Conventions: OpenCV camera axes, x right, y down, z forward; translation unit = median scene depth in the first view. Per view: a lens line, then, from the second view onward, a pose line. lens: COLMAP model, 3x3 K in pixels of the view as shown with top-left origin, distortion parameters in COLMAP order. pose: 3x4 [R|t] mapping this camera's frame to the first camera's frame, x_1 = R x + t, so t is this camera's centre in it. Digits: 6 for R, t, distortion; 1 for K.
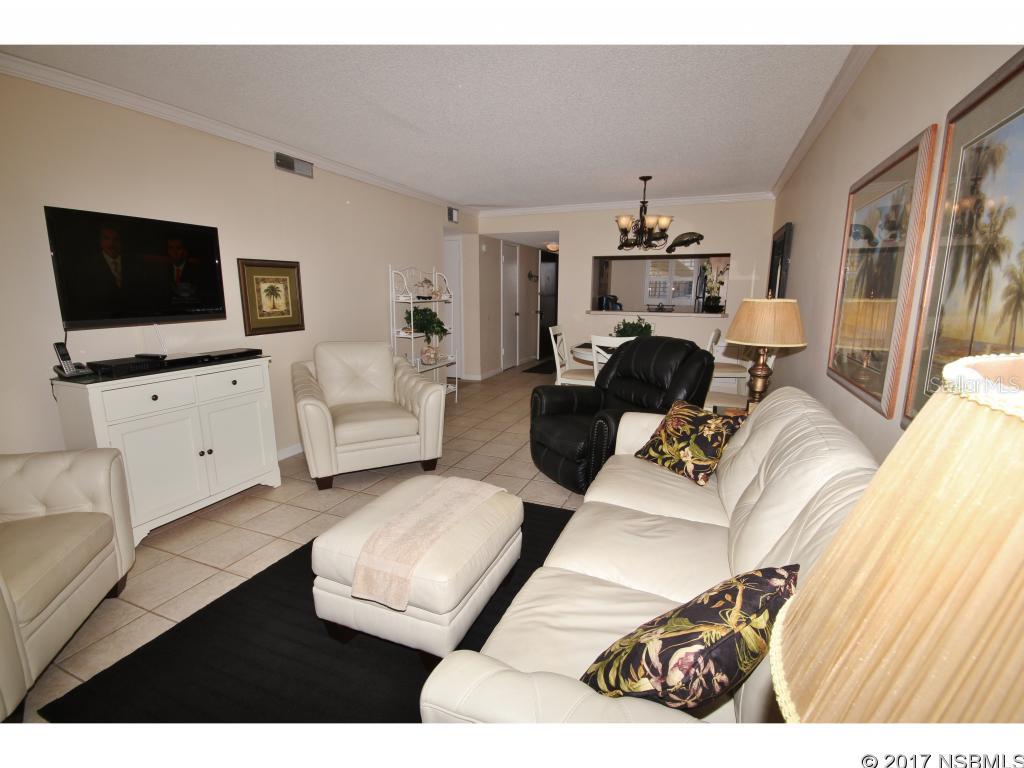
lens RADIAL K [[456.0, 0, 512.0], [0, 456.0, 384.0], [0, 0, 1]] dist [-0.051526, 0.000111]
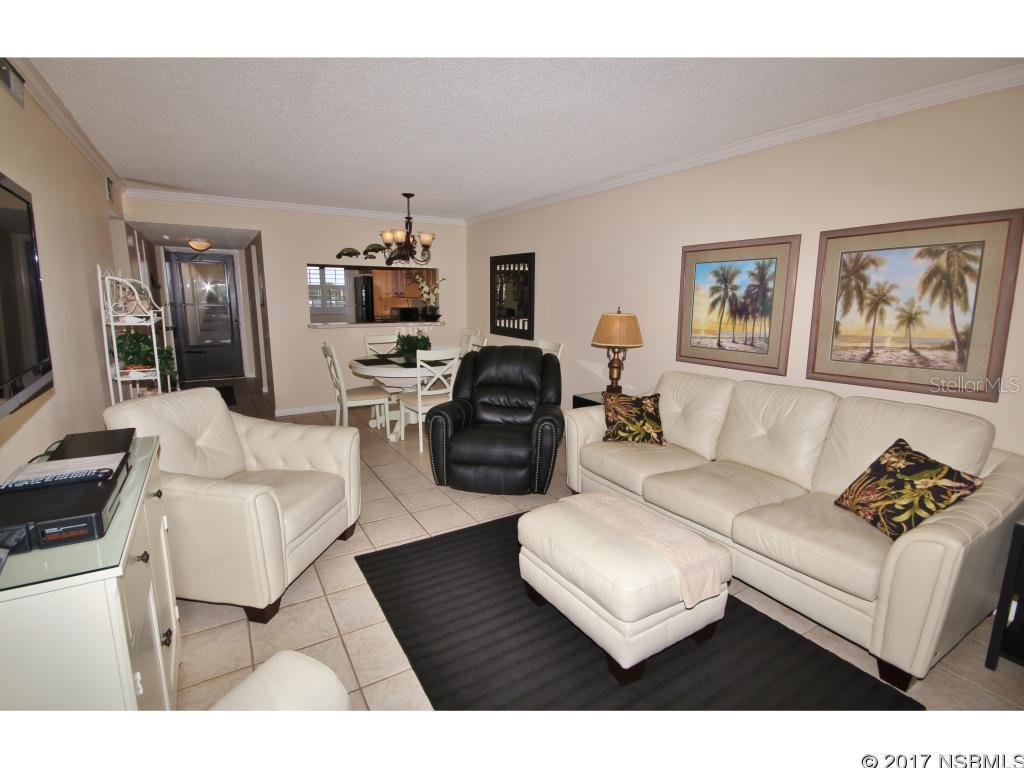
lens RADIAL K [[461.4, 0, 507.0], [0, 461.4, 380.5], [0, 0, 1]] dist [-0.014624, 0.000177]
pose [[0.612862, -0.135677, 0.778455, -0.914324], [0.150378, 0.987171, 0.053664, -0.122950], [-0.775749, 0.084174, 0.625402, 0.408953]]
